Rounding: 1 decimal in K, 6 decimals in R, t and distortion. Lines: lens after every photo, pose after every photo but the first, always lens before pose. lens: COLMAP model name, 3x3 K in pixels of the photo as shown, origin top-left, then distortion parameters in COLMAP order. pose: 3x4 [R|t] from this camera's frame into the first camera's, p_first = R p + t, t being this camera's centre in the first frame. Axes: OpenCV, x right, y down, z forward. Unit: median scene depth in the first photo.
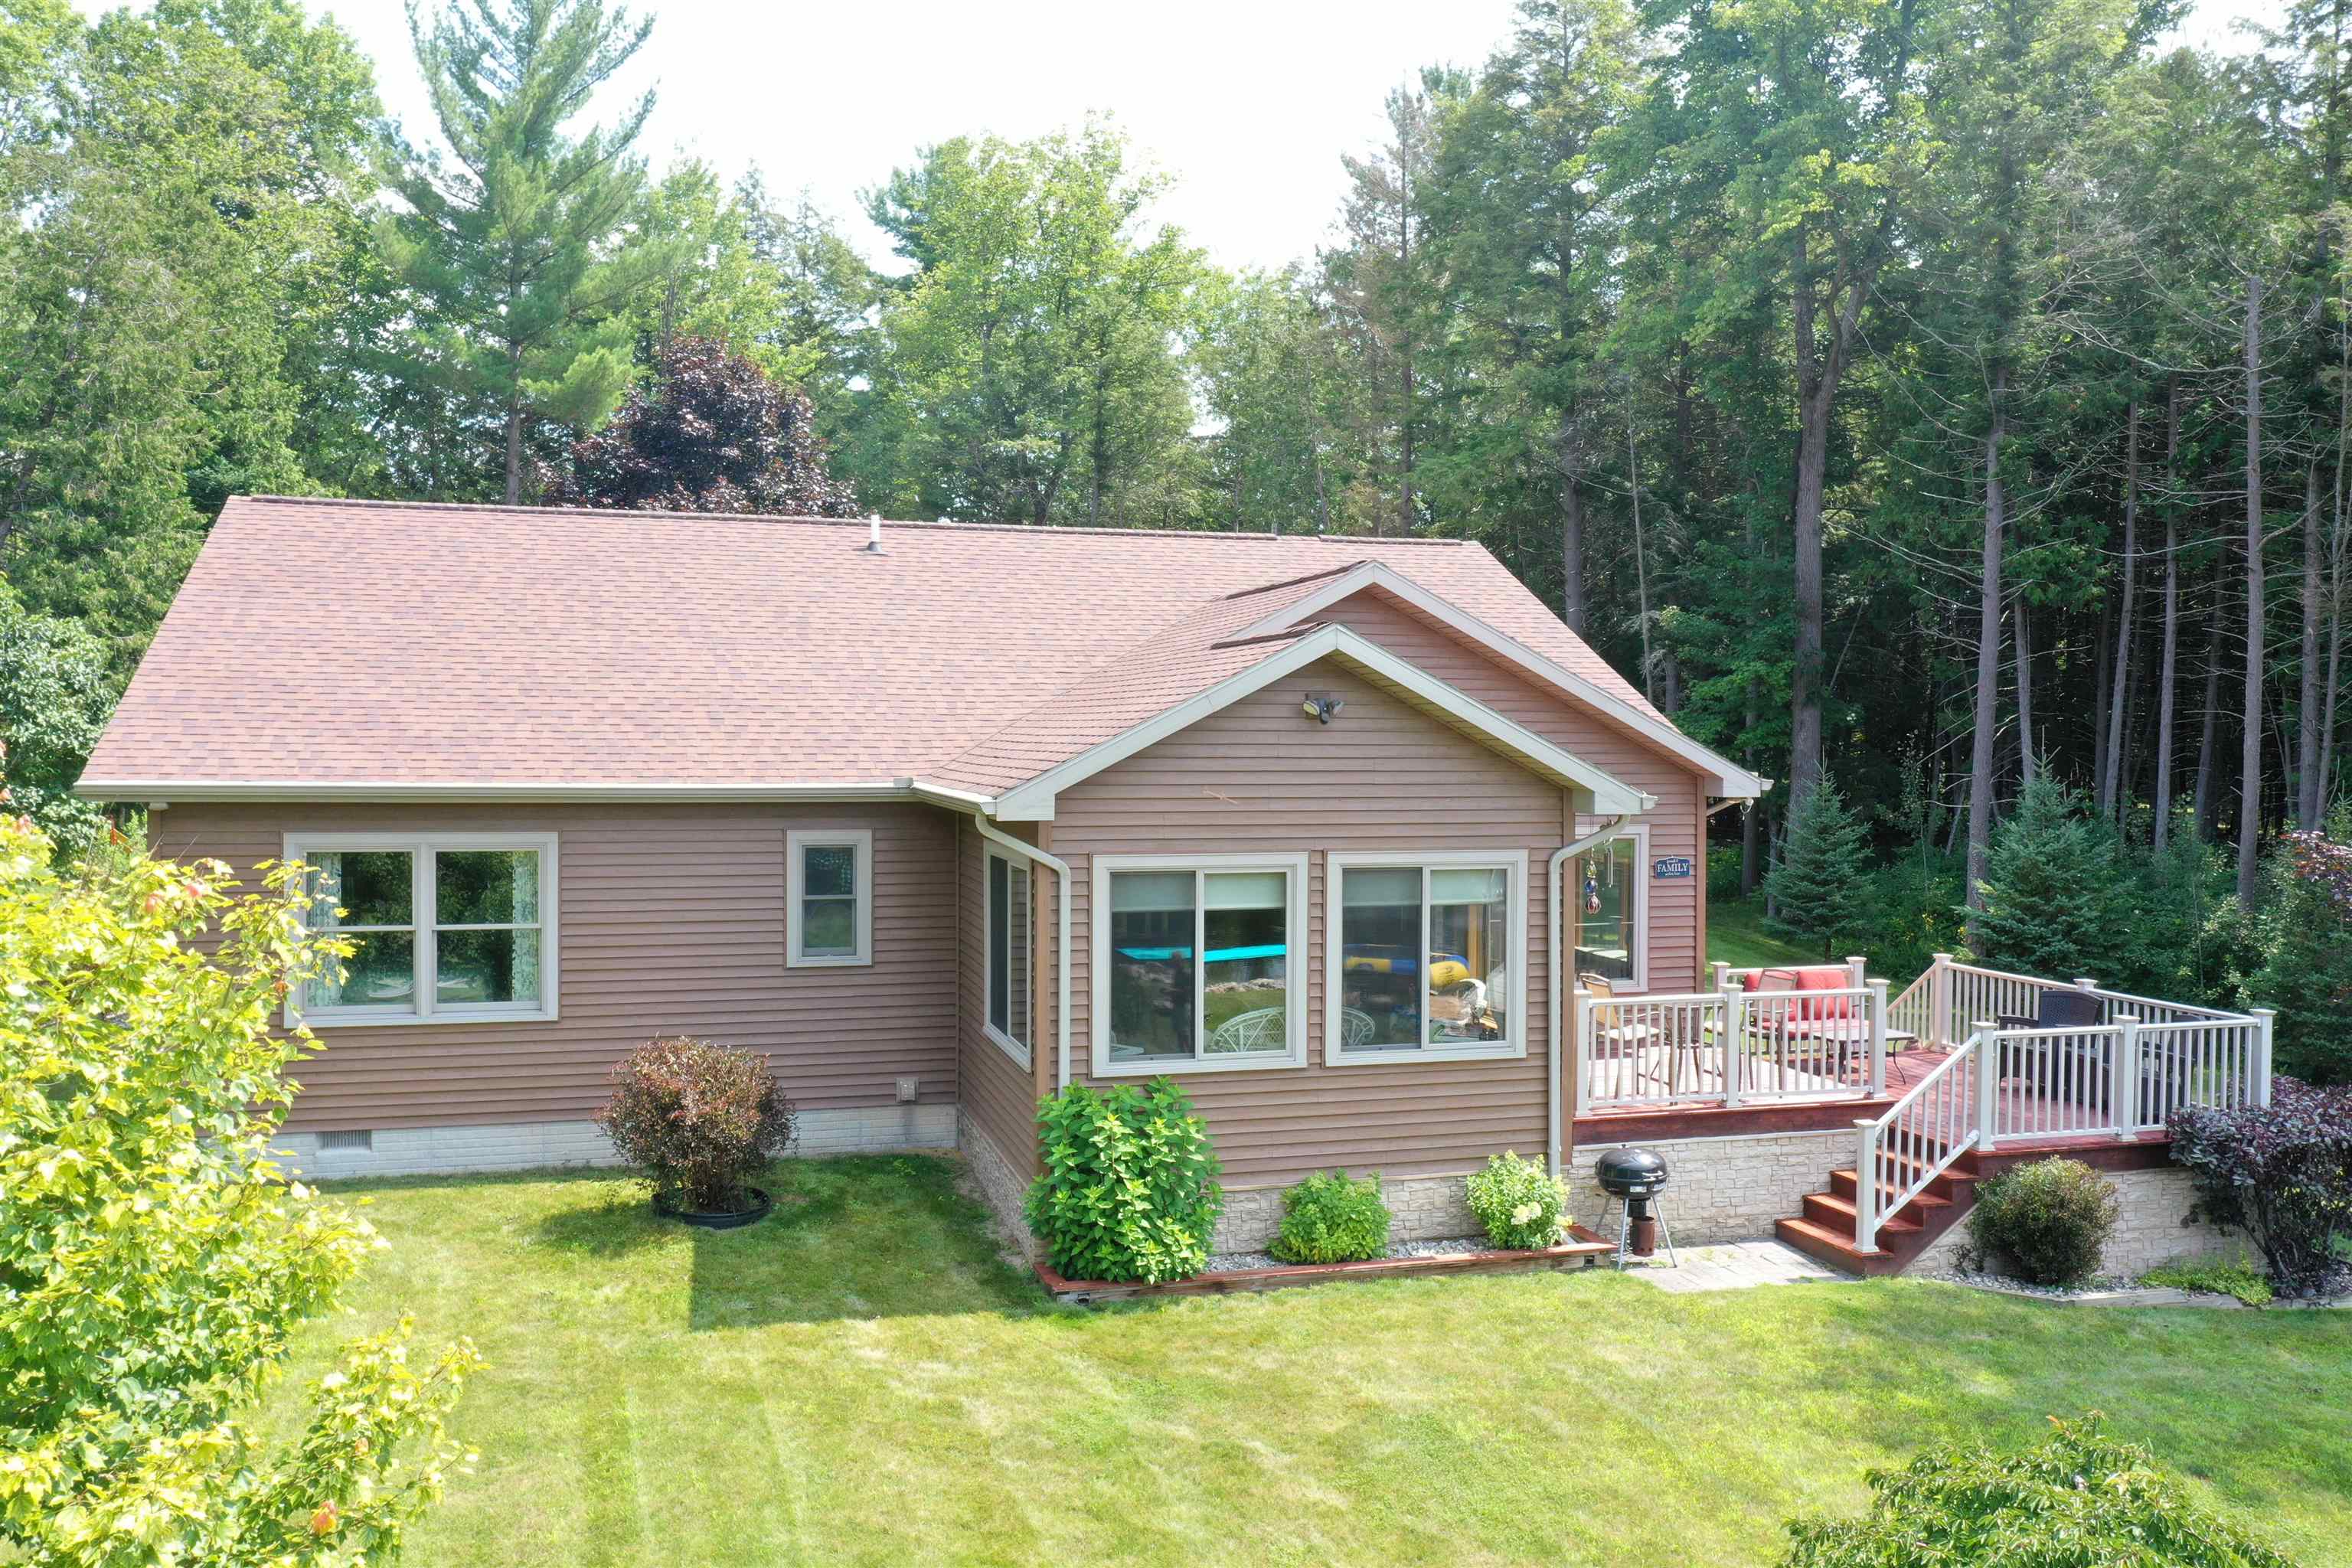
lens RADIAL K [[1890.0, 0, 1176.0], [0, 1890.0, 784.0], [0, 0, 1]] dist [-0.022322, -0.002133]
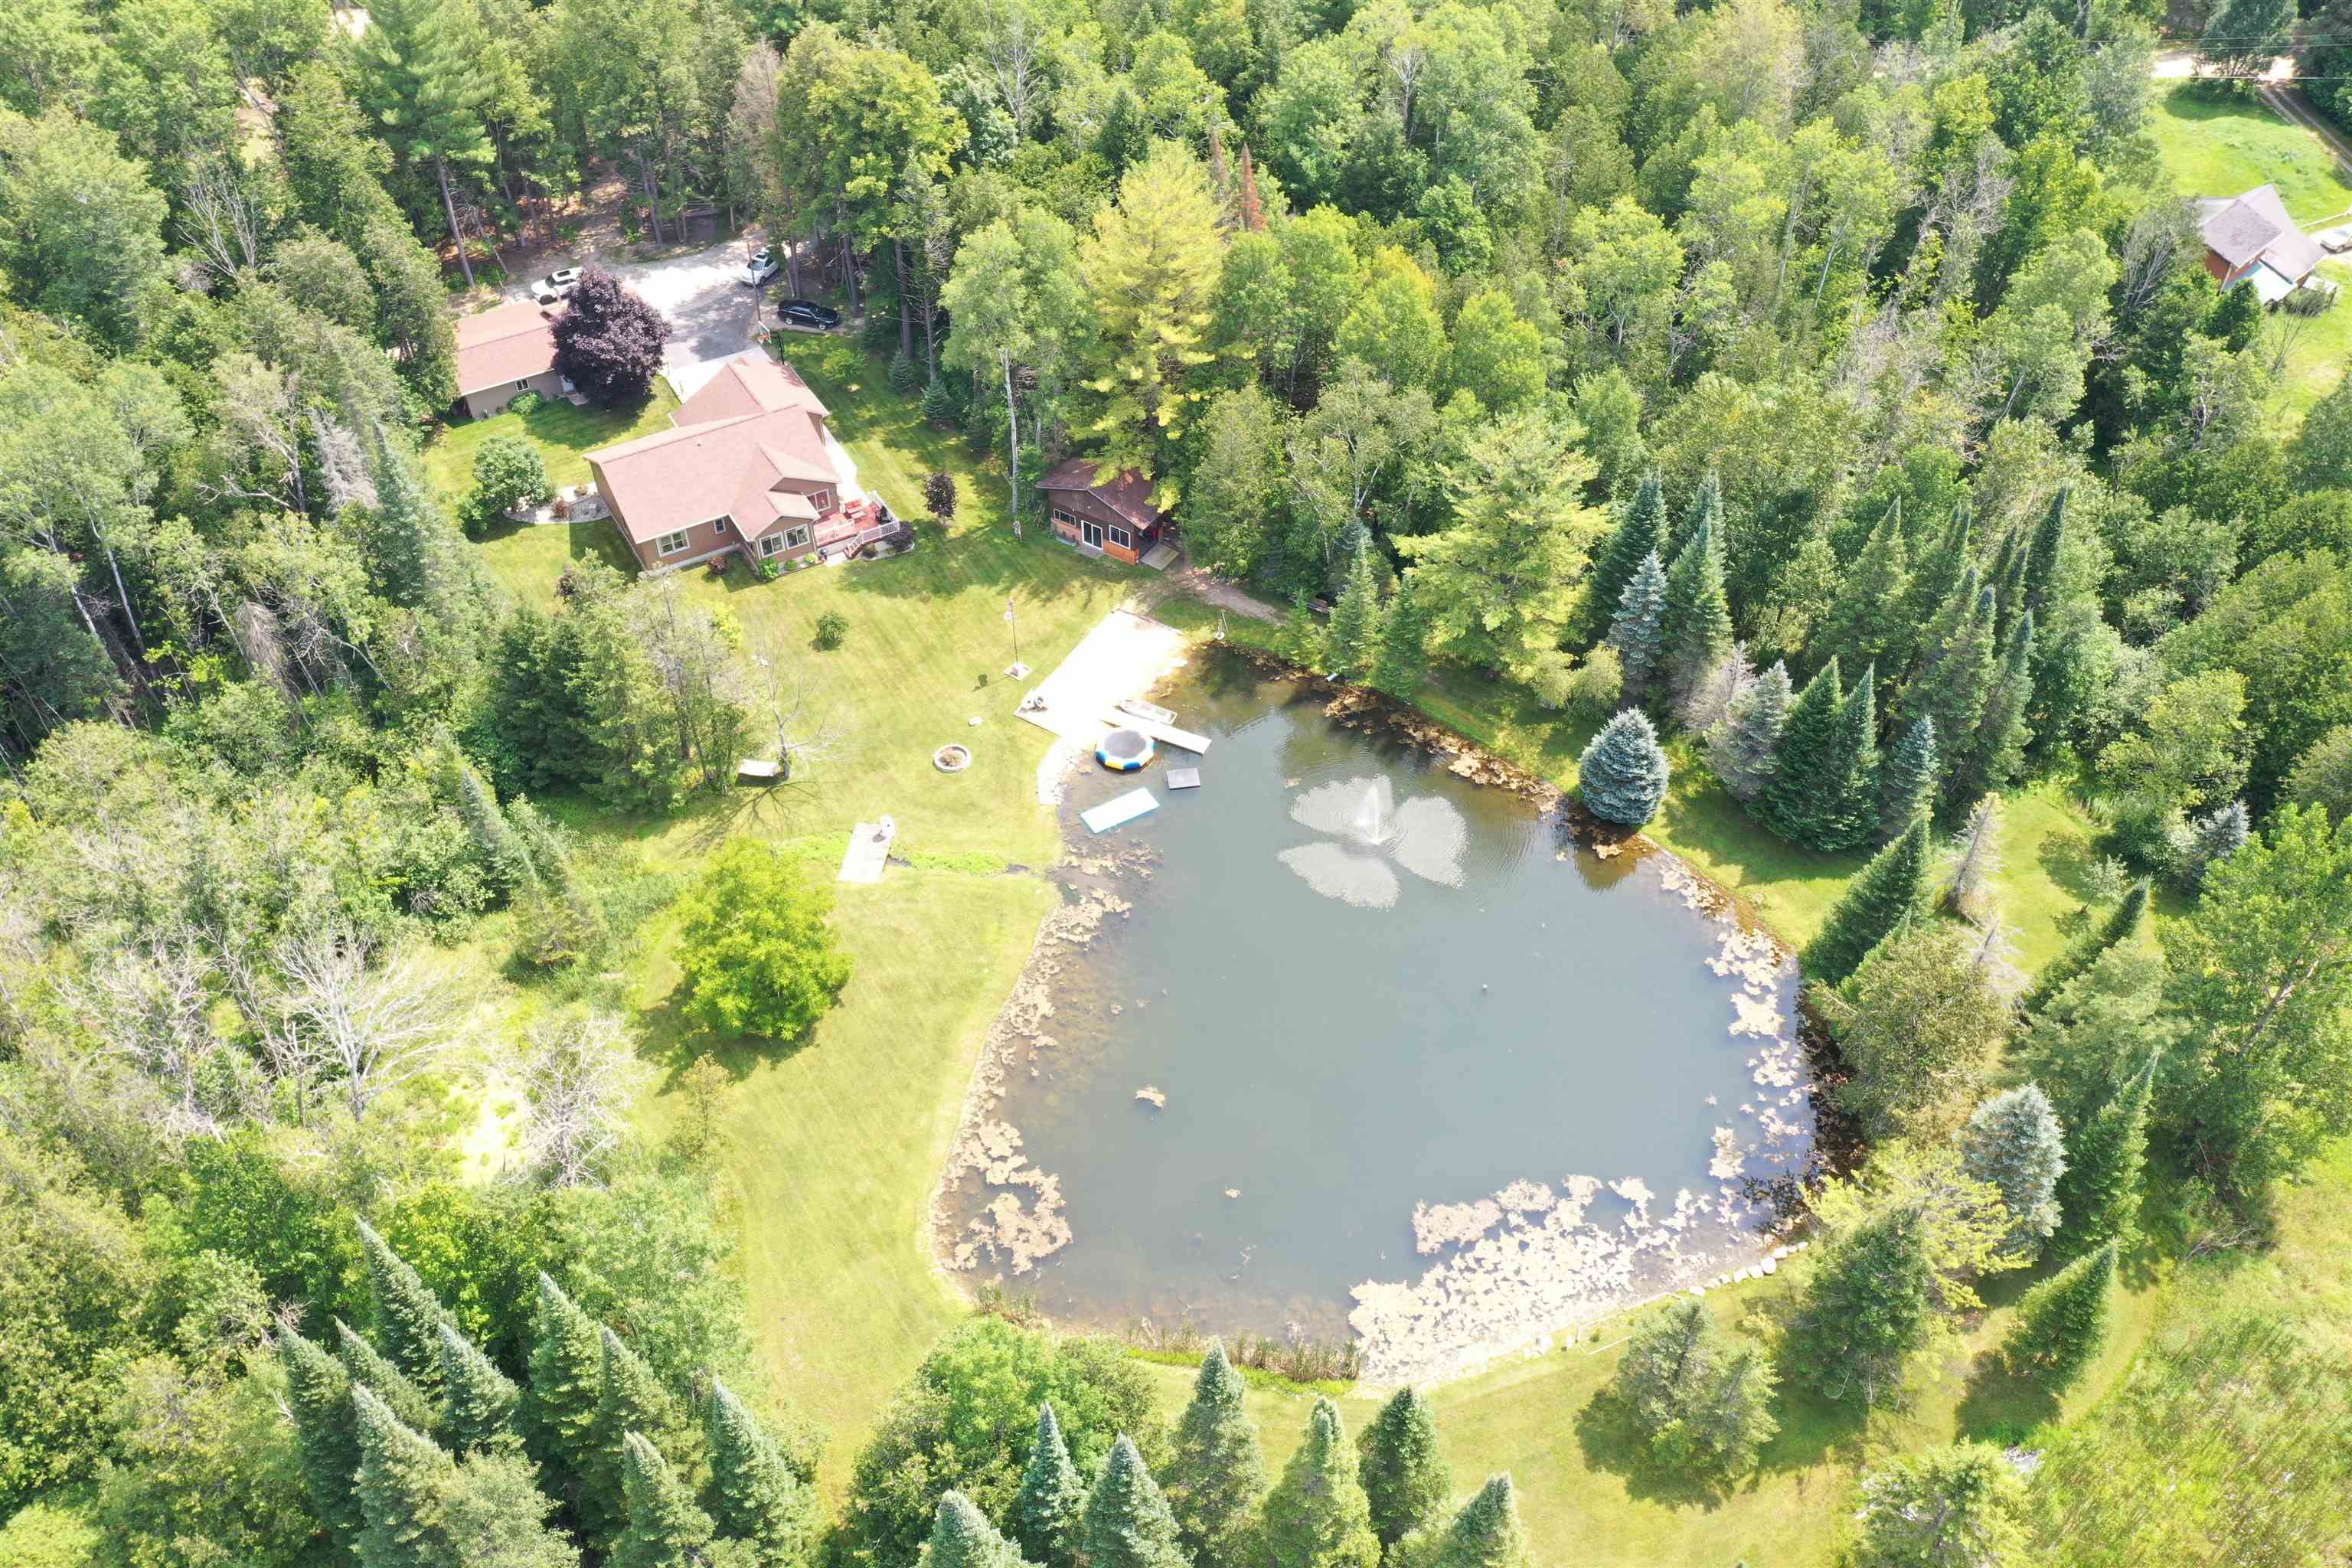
lens RADIAL K [[1885.7, 0, 1176.0], [0, 1885.7, 784.0], [0, 0, 1]] dist [-0.009966, 0.004241]
pose [[0.969407, -0.176096, 0.170997, 0.142120], [0.015251, 0.738510, 0.674070, -5.107764], [-0.244984, -0.650841, 0.718602, -6.710688]]
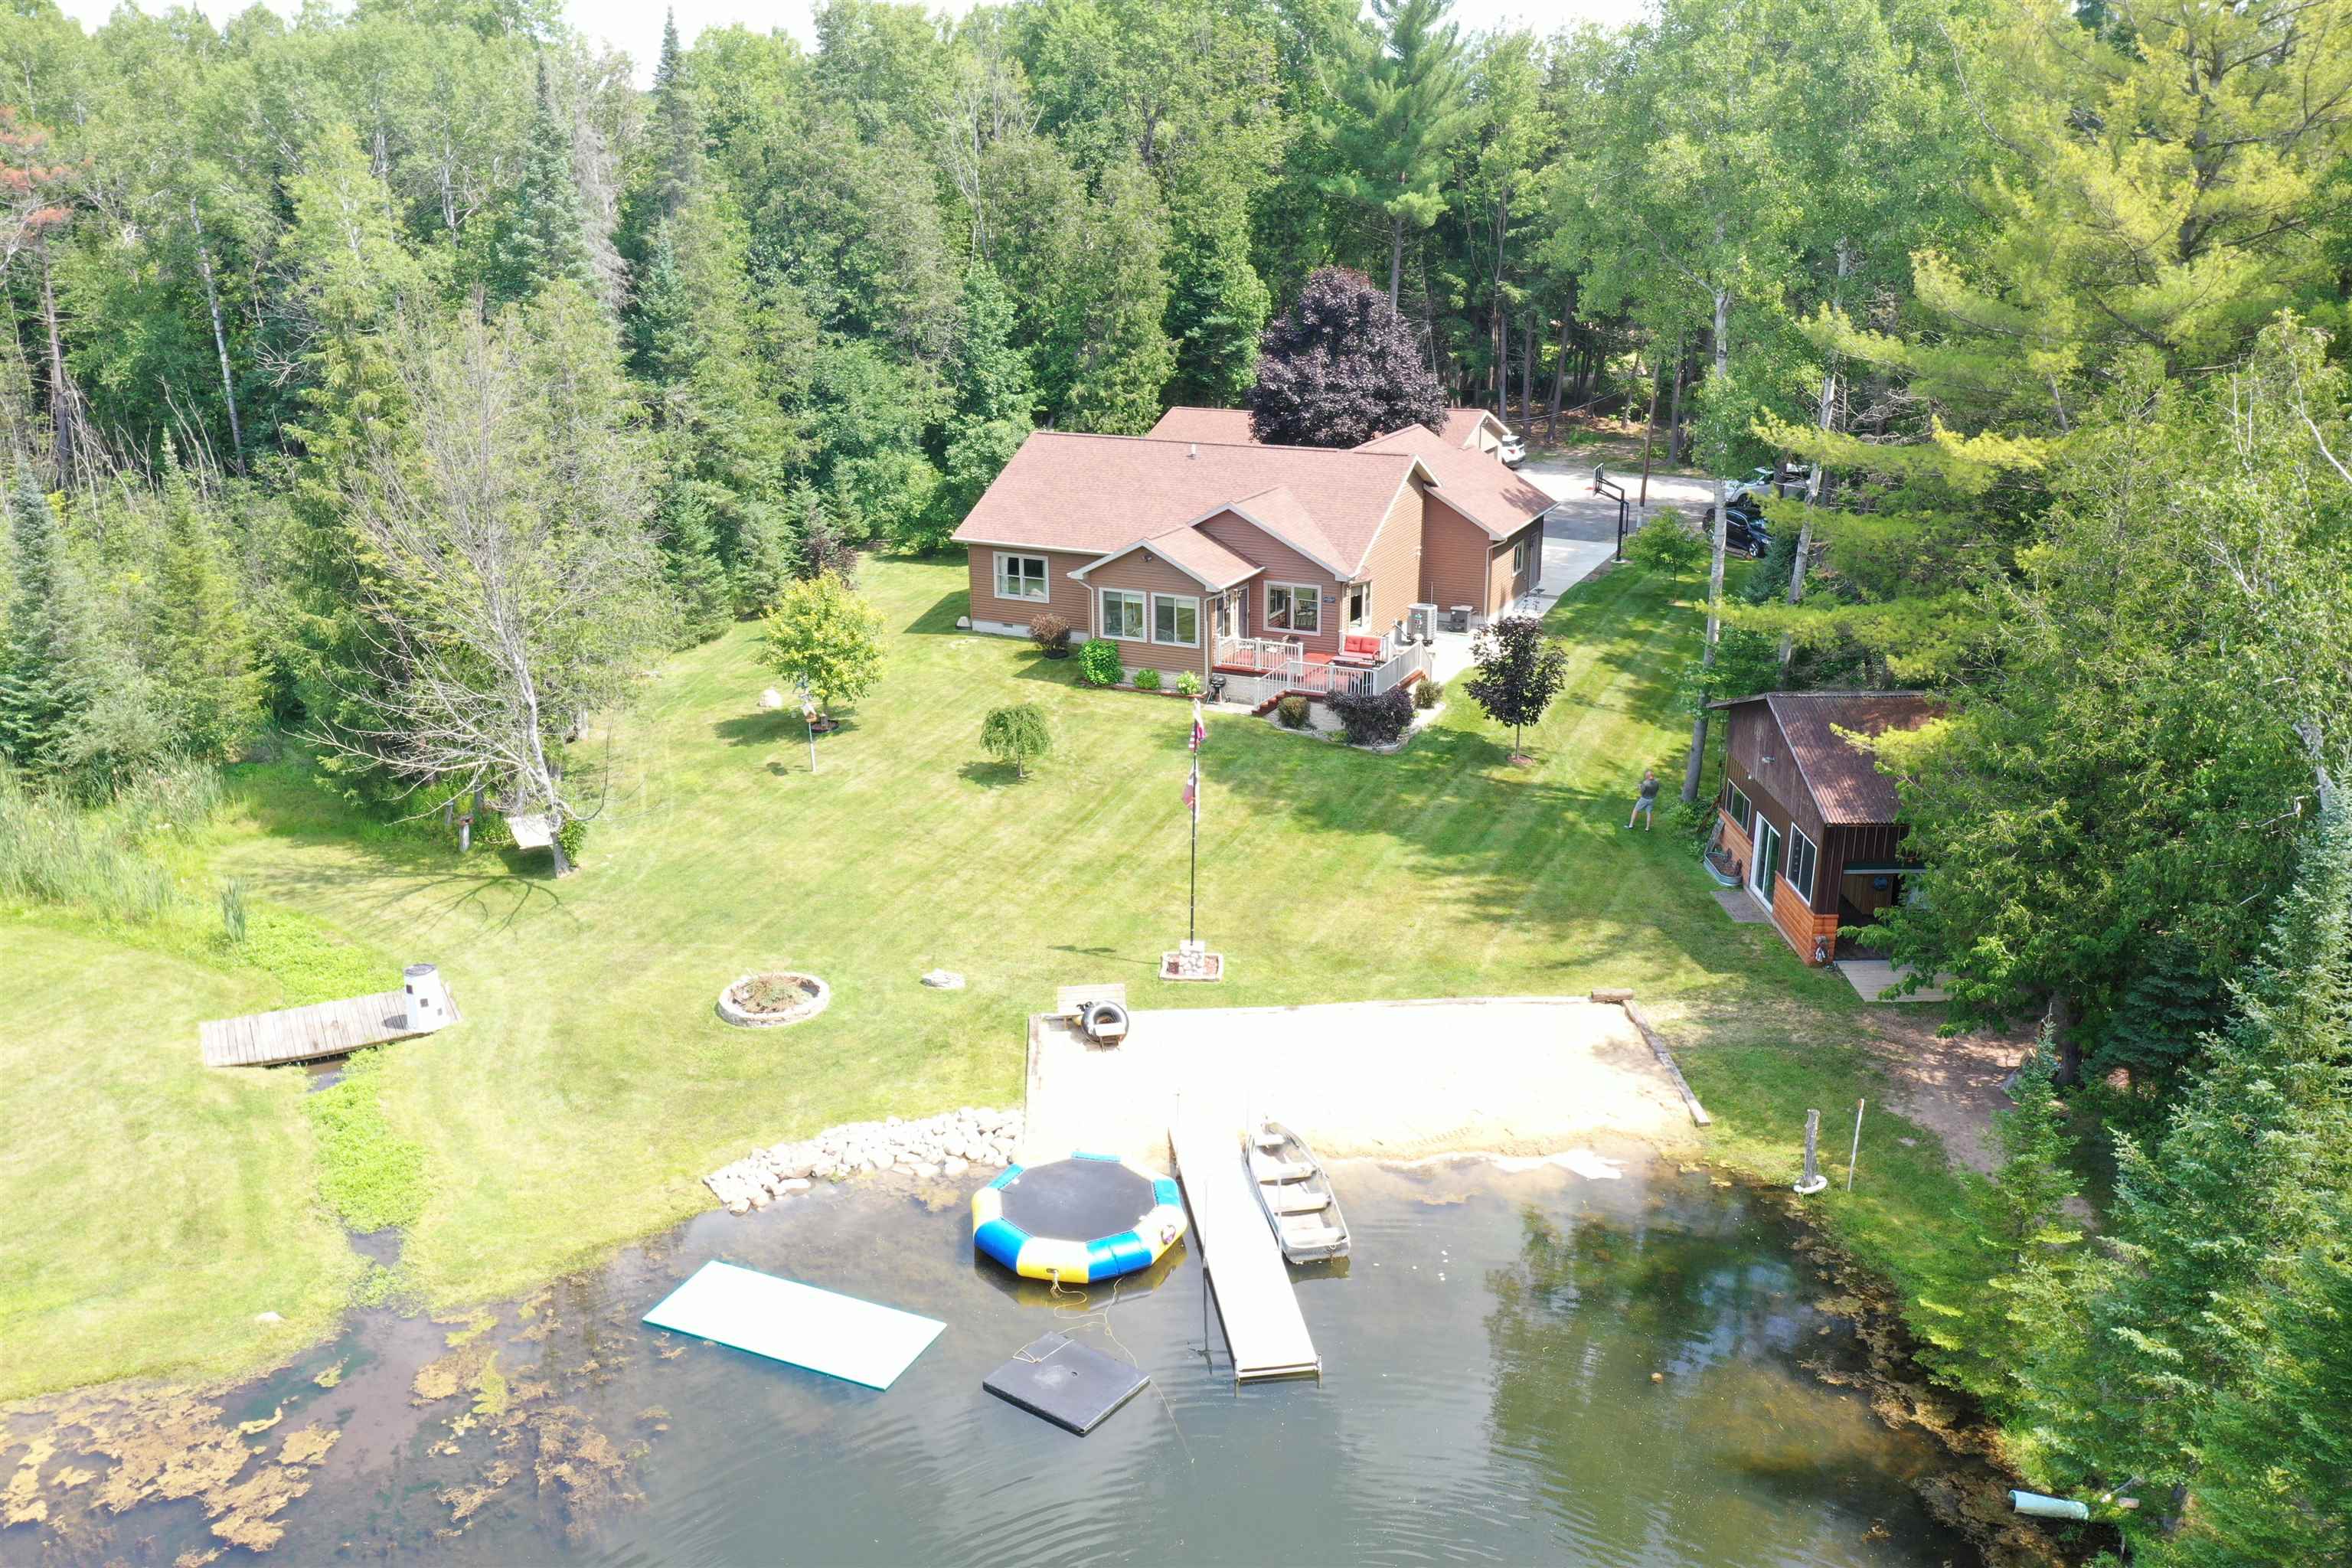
lens RADIAL K [[1890.0, 0, 1176.0], [0, 1890.0, 784.0], [0, 0, 1]] dist [-0.022322, -0.002133]
pose [[0.743185, 0.194728, -0.640123, 2.833970], [-0.005879, 0.958576, 0.284777, -0.734629], [0.669060, -0.207879, 0.713544, -1.982293]]
